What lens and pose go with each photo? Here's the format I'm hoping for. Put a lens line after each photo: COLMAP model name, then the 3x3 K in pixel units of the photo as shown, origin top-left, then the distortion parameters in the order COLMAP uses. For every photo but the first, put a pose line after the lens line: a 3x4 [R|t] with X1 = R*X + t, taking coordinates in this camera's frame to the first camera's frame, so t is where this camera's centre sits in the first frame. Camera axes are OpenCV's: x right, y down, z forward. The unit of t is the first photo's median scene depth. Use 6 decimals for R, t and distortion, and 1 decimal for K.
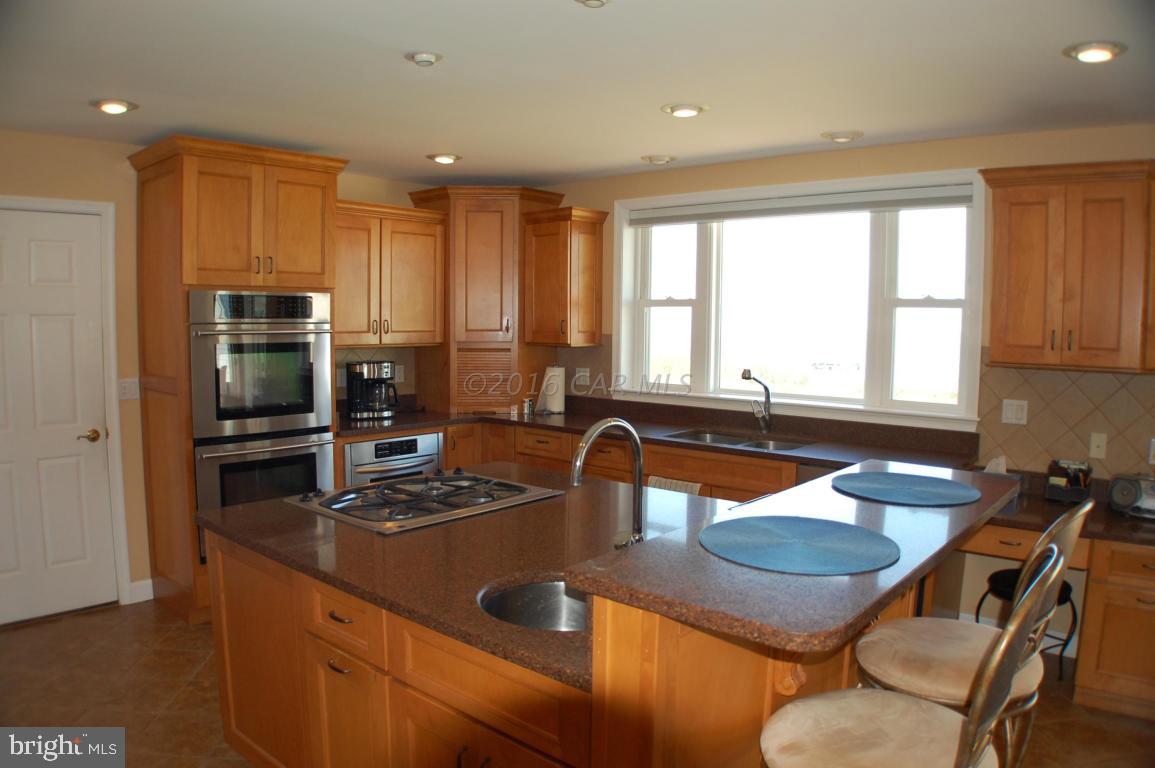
lens RADIAL K [[794.4, 0, 577.5], [0, 794.4, 384.0], [0, 0, 1]] dist [-0.155653, 0.008087]
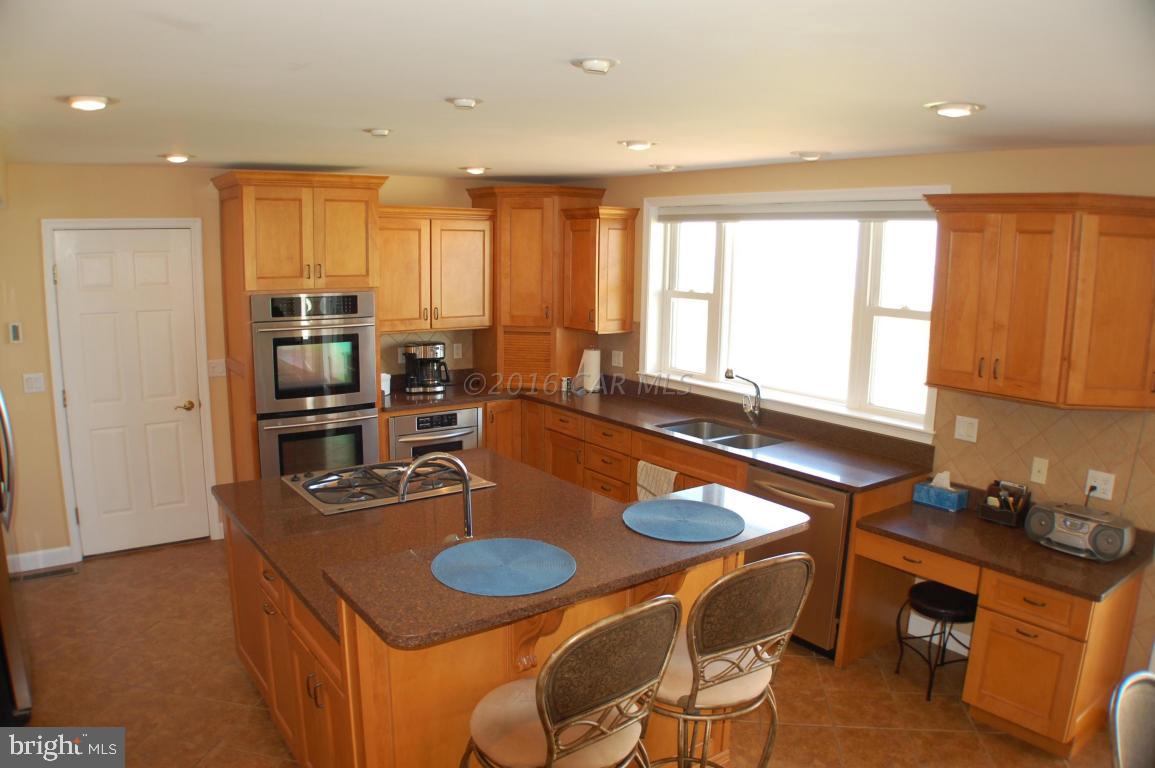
lens RADIAL K [[808.3, 0, 591.6], [0, 808.3, 381.4], [0, 0, 1]] dist [-0.167720, 0.000998]
pose [[0.976648, 0.041560, -0.210787, 0.248274], [-0.024698, 0.996326, 0.082007, -0.082654], [0.213421, -0.074886, 0.974086, -0.105615]]
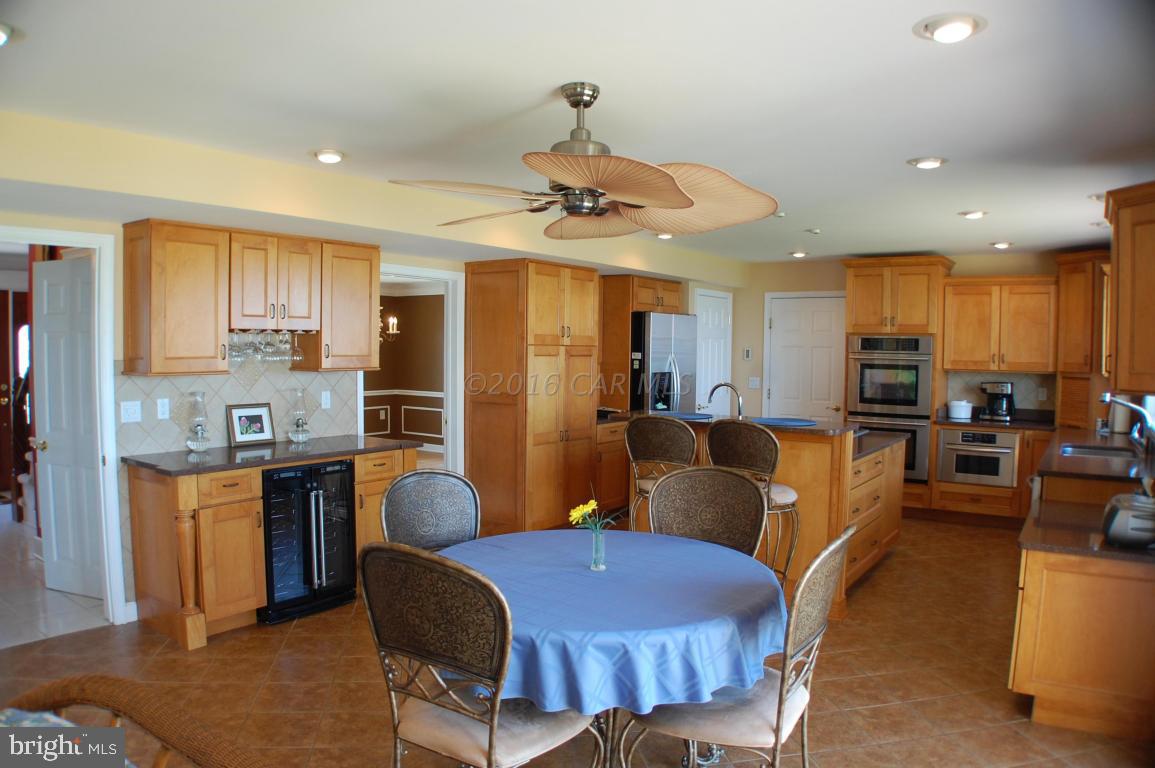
lens RADIAL K [[794.4, 0, 577.5], [0, 794.4, 384.0], [0, 0, 1]] dist [-0.155653, 0.008087]
pose [[0.100487, 0.038148, -0.994207, 1.178269], [-0.091549, 0.995380, 0.028940, 0.007006], [0.990717, 0.088111, 0.103516, 0.078959]]
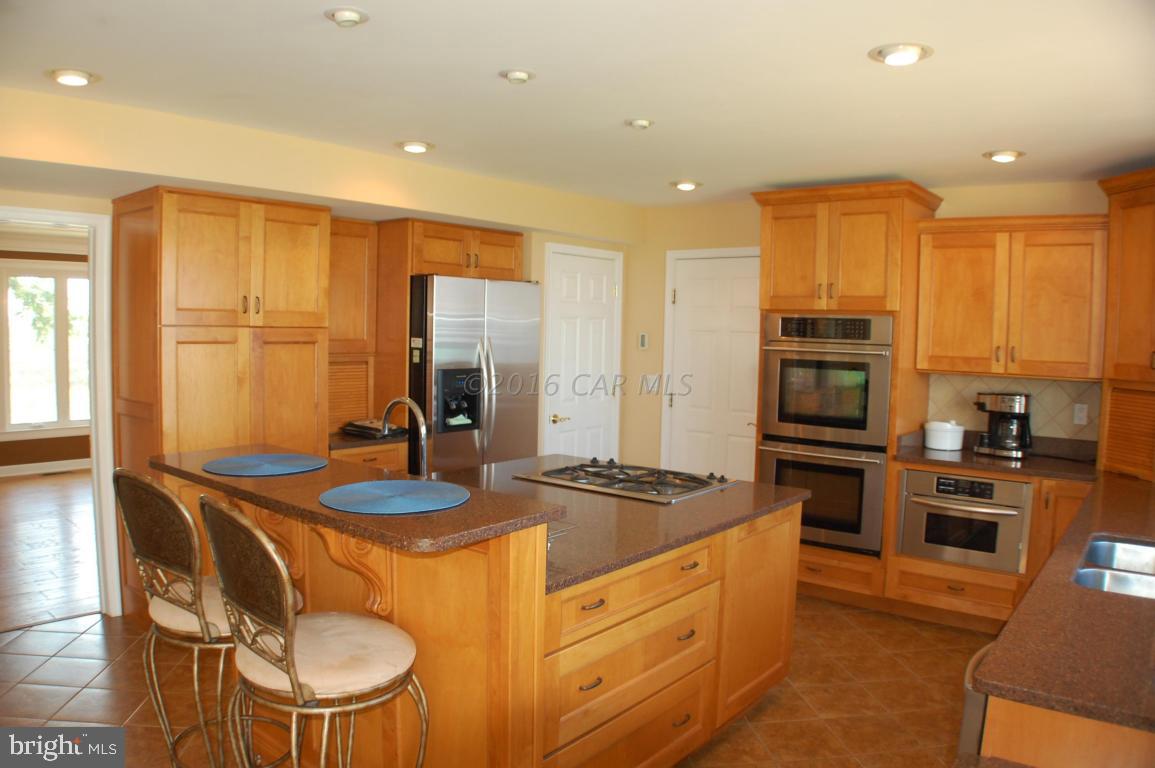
lens RADIAL K [[825.6, 0, 577.5], [0, 825.6, 384.0], [0, 0, 1]] dist [-0.174876, 0.043275]
pose [[0.030284, 0.057544, -0.997884, 0.671020], [-0.102852, 0.993221, 0.054153, -0.040606], [0.994236, 0.100994, 0.035997, 0.535288]]
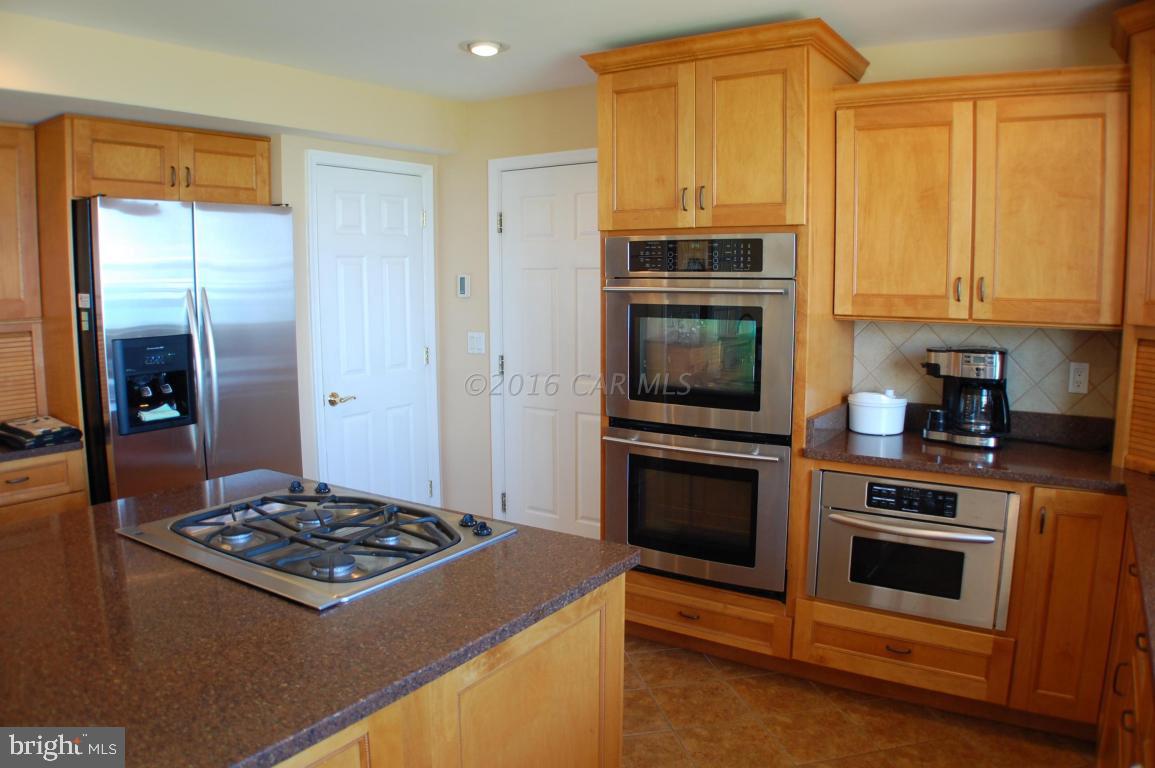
lens RADIAL K [[825.6, 0, 577.5], [0, 825.6, 384.0], [0, 0, 1]] dist [-0.174876, 0.043275]
pose [[0.125153, 0.115067, -0.985442, 0.314560], [-0.076655, 0.991404, 0.106028, -0.046726], [0.989172, 0.062270, 0.132898, 0.699288]]
